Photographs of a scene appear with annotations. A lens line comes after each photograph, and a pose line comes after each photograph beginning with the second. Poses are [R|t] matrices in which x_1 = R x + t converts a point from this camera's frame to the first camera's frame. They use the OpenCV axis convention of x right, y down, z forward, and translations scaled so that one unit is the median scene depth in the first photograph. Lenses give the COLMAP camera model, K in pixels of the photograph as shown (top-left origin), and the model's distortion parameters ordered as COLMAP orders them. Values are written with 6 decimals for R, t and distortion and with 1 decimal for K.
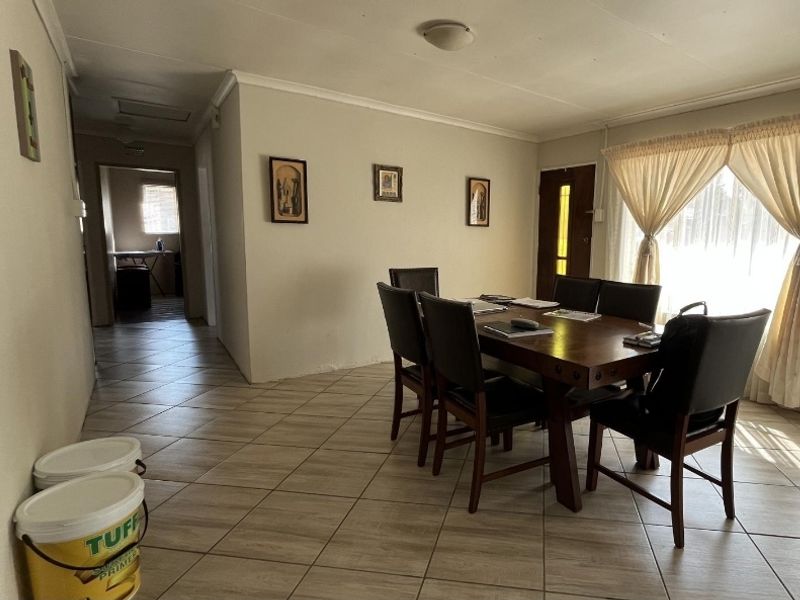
lens RADIAL K [[421.0, 0, 399.4], [0, 421.0, 289.6], [0, 0, 1]] dist [-0.000209, 0.000086]
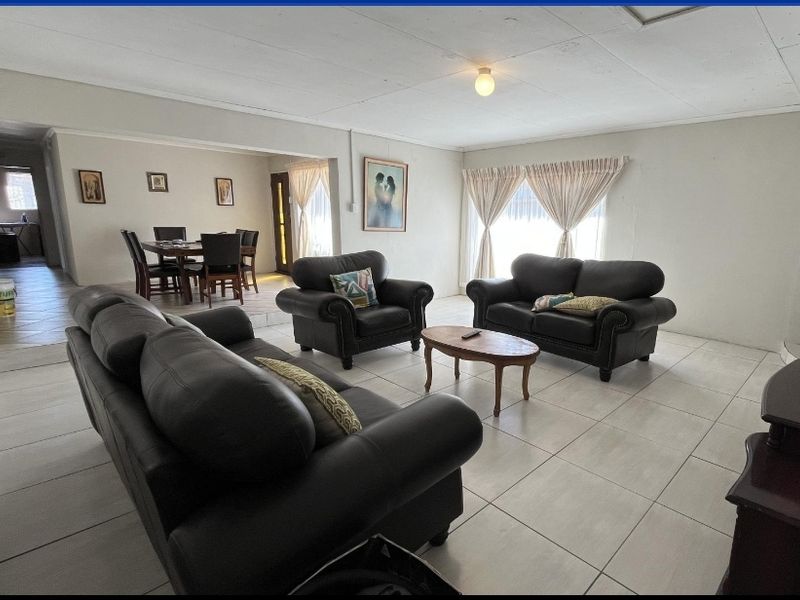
lens RADIAL K [[420.9, 0, 400.0], [0, 420.9, 300.0], [0, 0, 1]] dist [0.001967, 0.000919]
pose [[0.981914, -0.035248, 0.186020, 0.685015], [0.021736, 0.997008, 0.074183, 0.158770], [-0.188078, -0.068798, 0.979742, -1.108599]]
